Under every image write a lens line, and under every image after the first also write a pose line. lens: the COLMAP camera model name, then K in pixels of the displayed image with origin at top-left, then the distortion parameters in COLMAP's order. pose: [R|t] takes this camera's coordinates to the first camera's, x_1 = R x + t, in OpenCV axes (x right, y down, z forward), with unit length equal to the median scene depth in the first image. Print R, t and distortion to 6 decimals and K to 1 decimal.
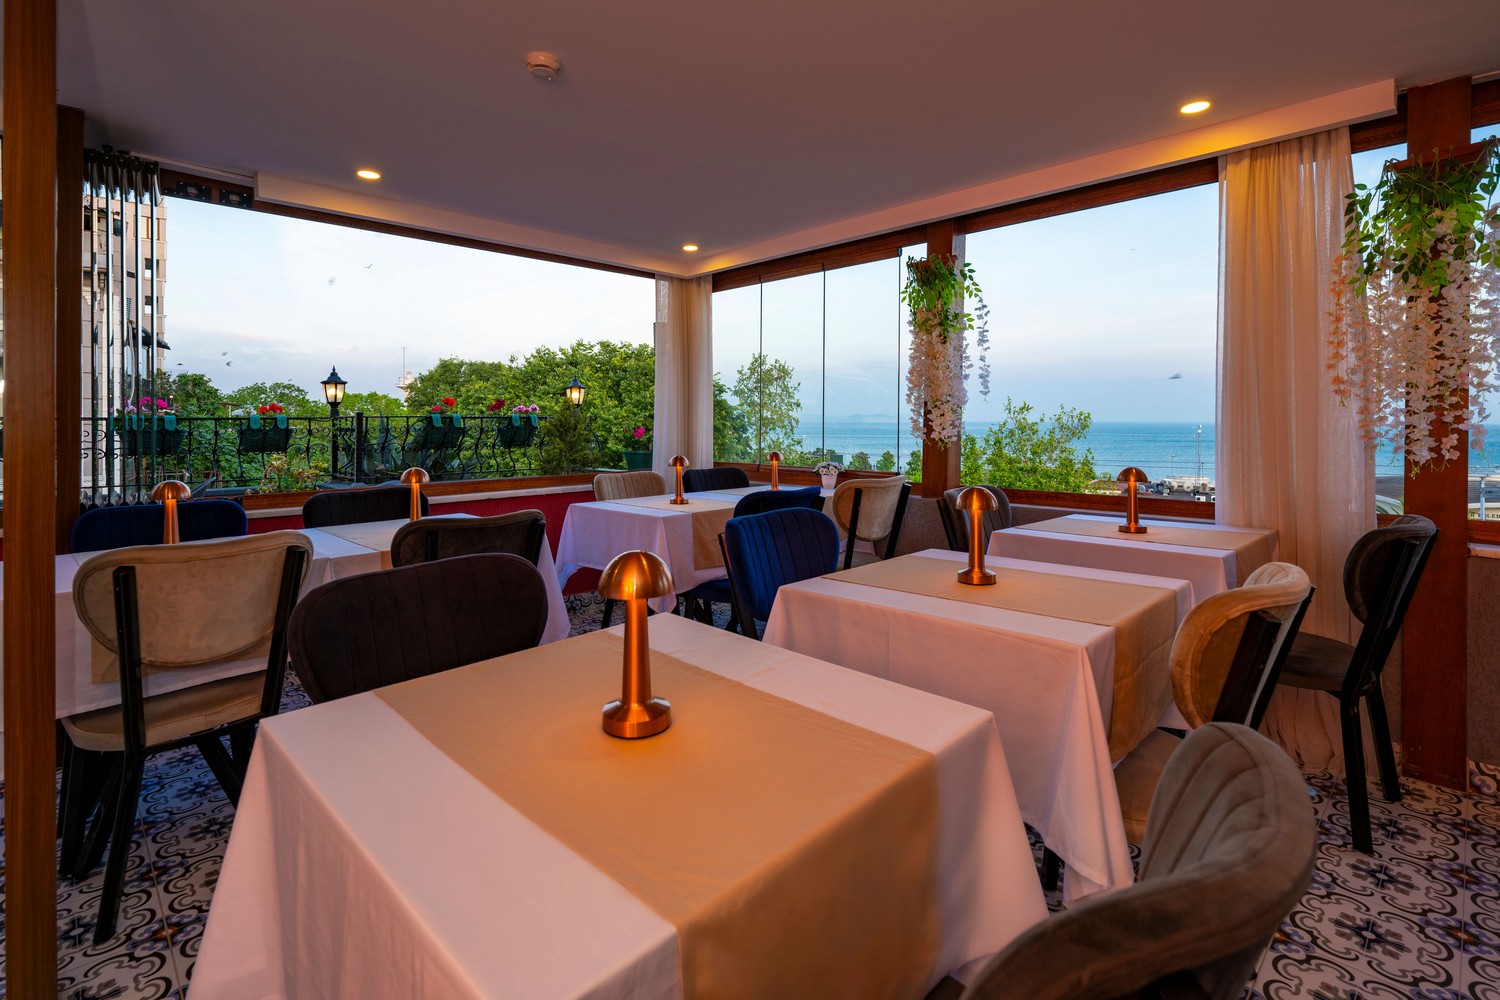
lens RADIAL K [[729.9, 0, 745.3], [0, 729.9, 429.7], [0, 0, 1]] dist [0.000685, -0.000059]
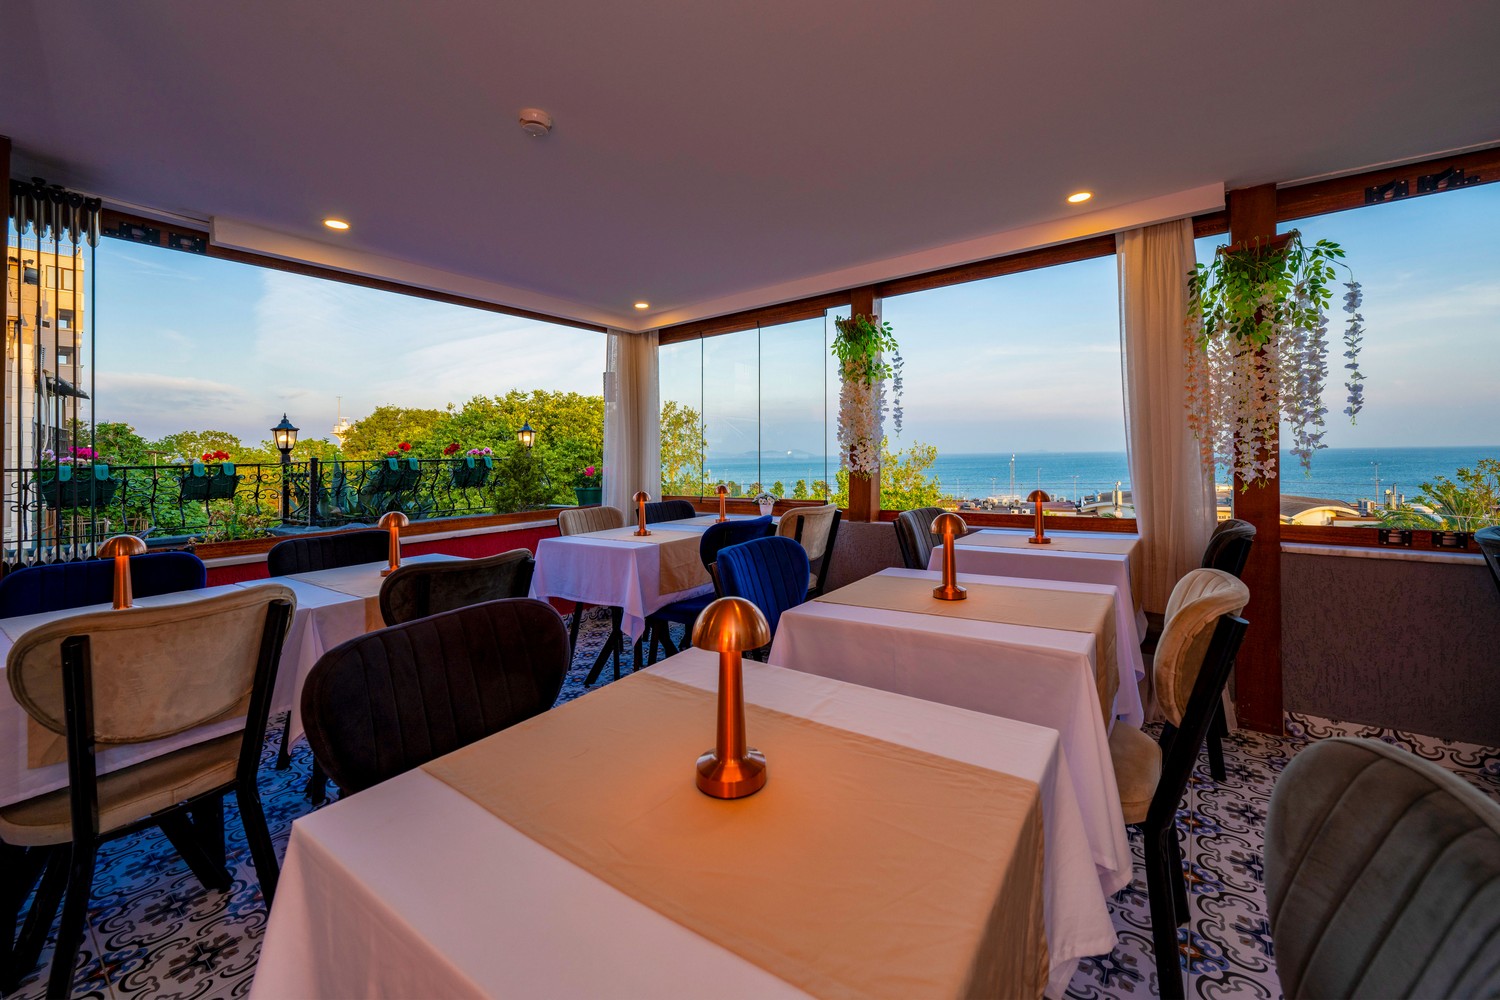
lens RADIAL K [[601.9, 0, 738.0], [0, 601.9, 451.7], [0, 0, 1]] dist [-0.001073, 0.000226]
pose [[0.986089, -0.017893, 0.165251, -0.103993], [0.021471, 0.999572, -0.019890, -0.003745], [-0.164825, 0.023161, 0.986051, 0.084459]]
